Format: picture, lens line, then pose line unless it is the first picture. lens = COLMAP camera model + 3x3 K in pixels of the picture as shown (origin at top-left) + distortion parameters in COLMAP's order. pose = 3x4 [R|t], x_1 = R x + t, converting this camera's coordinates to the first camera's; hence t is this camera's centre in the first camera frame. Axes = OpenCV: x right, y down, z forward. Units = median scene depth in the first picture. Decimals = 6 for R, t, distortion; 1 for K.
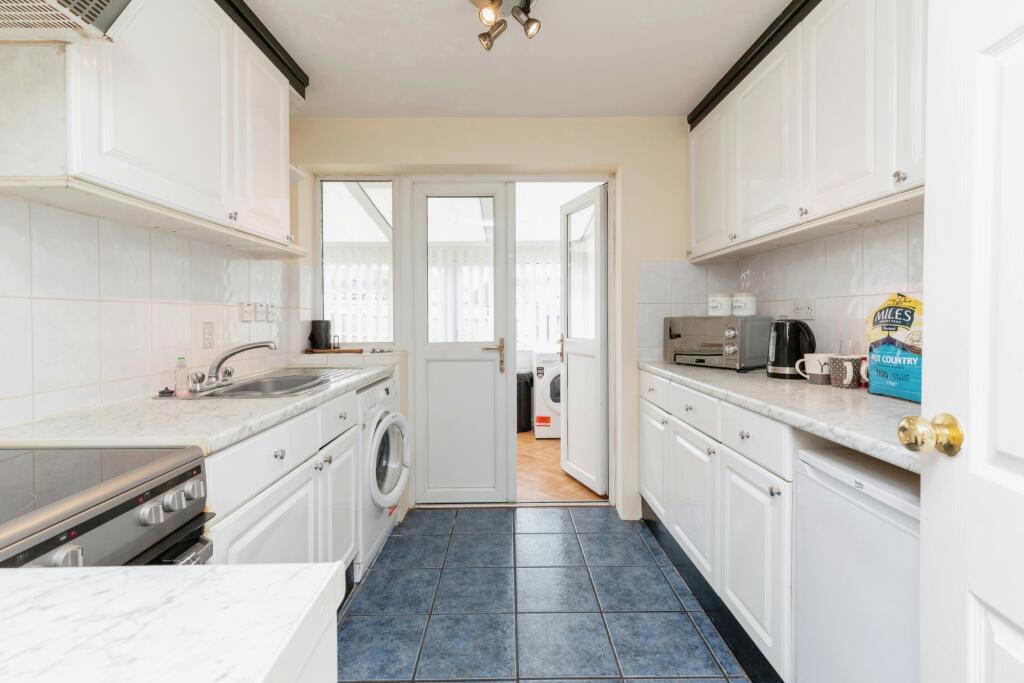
lens RADIAL K [[475.6, 0, 510.3], [0, 475.6, 319.8], [0, 0, 1]] dist [0.005396, 0.000185]
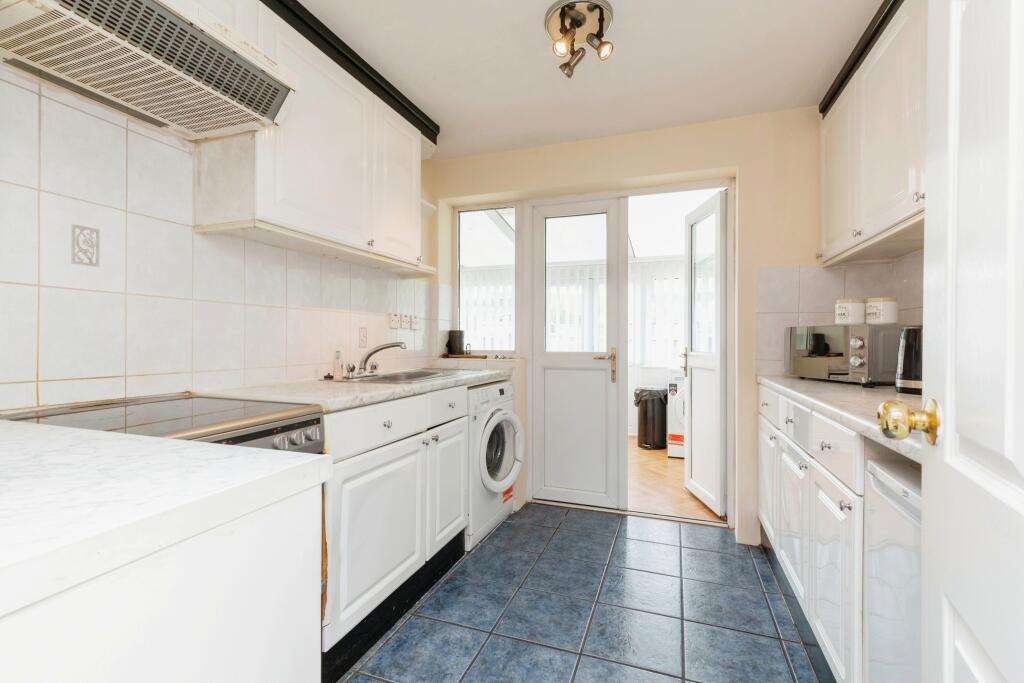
lens RADIAL K [[475.6, 0, 517.7], [0, 475.6, 341.9], [0, 0, 1]] dist [0.005396, 0.000185]
pose [[0.934670, 0.011054, -0.355344, 0.194137], [-0.013810, 0.999891, -0.005219, 0.040479], [0.355248, 0.009785, 0.934721, -0.050718]]
